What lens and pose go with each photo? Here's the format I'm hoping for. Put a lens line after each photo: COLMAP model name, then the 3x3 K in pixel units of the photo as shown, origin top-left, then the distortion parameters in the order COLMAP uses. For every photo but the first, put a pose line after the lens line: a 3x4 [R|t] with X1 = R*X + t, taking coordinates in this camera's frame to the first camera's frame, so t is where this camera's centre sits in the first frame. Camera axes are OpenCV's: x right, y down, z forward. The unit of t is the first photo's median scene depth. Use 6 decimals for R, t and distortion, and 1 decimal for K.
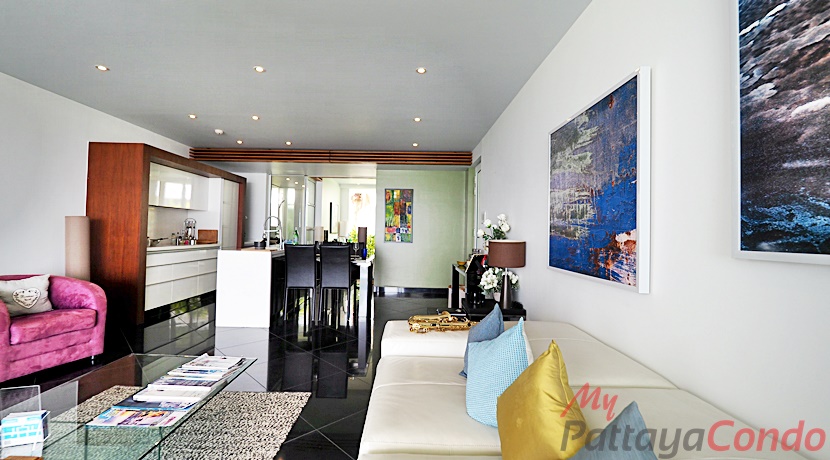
lens RADIAL K [[345.0, 0, 395.8], [0, 345.0, 225.8], [0, 0, 1]] dist [0.003179, 0.000335]
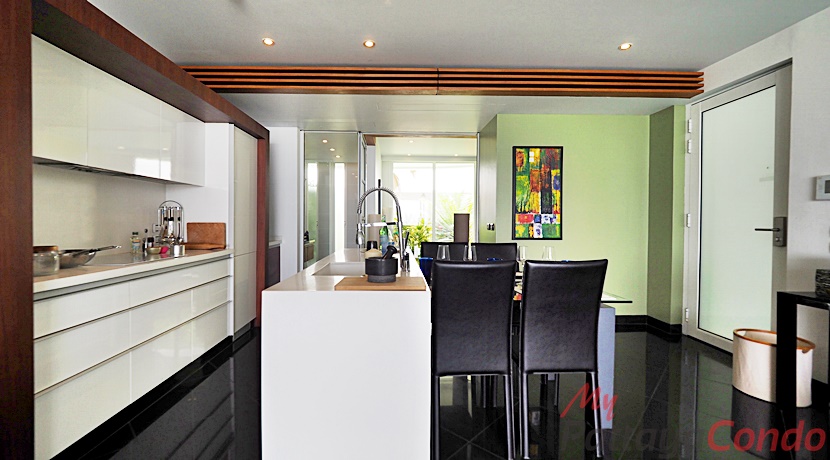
lens RADIAL K [[345.0, 0, 391.9], [0, 345.0, 219.0], [0, 0, 1]] dist [0.003179, 0.000335]
pose [[0.999558, -0.014837, 0.025776, -0.274997], [0.014553, 0.999832, 0.011174, 0.004068], [-0.025937, -0.010794, 0.999605, 0.467413]]
